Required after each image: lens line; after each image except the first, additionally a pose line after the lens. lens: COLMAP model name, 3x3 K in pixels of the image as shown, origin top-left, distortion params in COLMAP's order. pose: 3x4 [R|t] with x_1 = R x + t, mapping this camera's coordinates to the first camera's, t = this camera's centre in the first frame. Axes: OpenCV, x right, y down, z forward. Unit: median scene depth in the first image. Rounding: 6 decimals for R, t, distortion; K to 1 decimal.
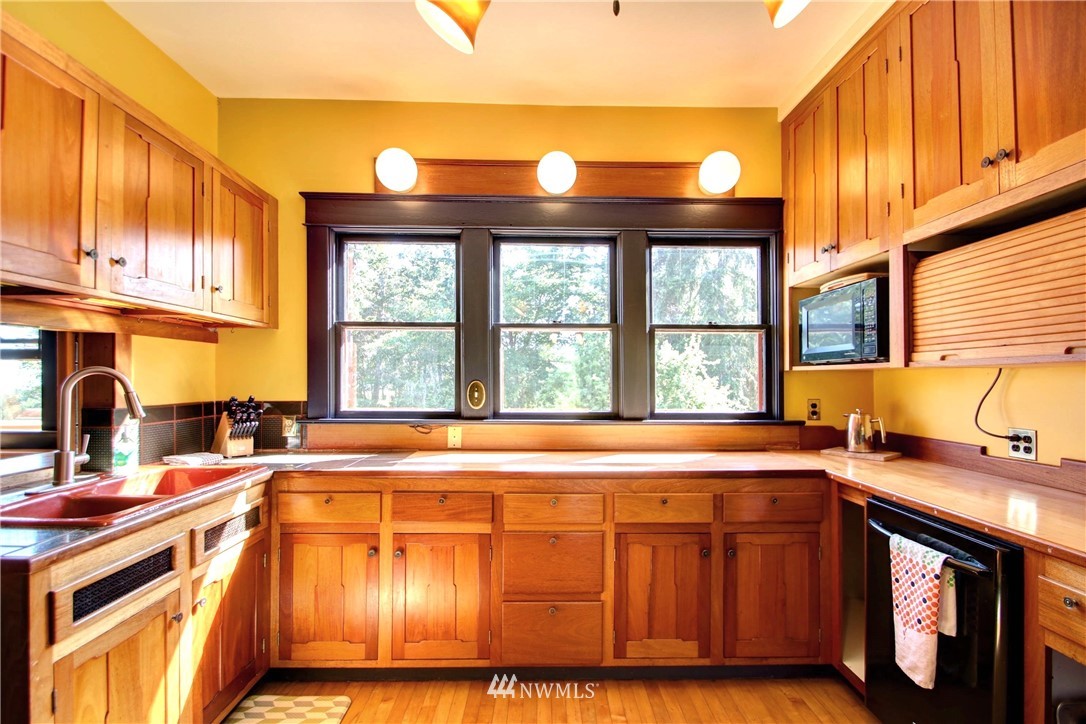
lens RADIAL K [[511.5, 0, 548.0], [0, 511.5, 375.6], [0, 0, 1]] dist [0.015554, -0.019890]
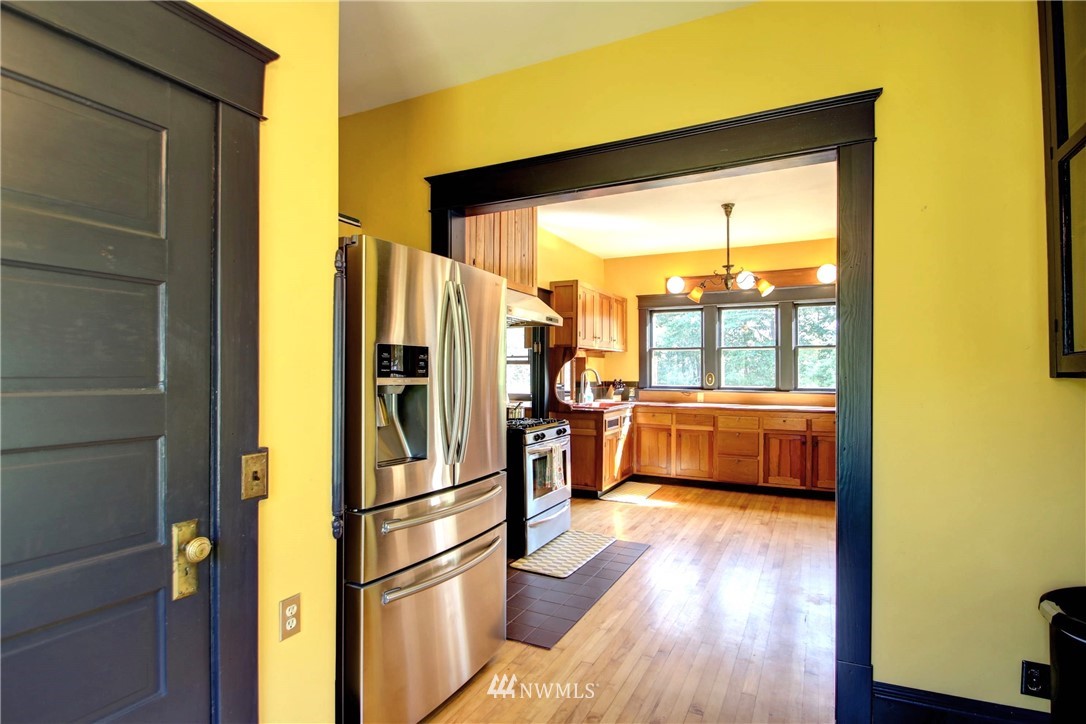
lens RADIAL K [[553.0, 0, 547.5], [0, 553.0, 372.6], [0, 0, 1]] dist [-0.001069, -0.000027]
pose [[0.885731, -0.001125, -0.464198, 0.398072], [0.005341, 0.999956, 0.007768, -0.016018], [0.464168, -0.009360, 0.885698, -1.672963]]
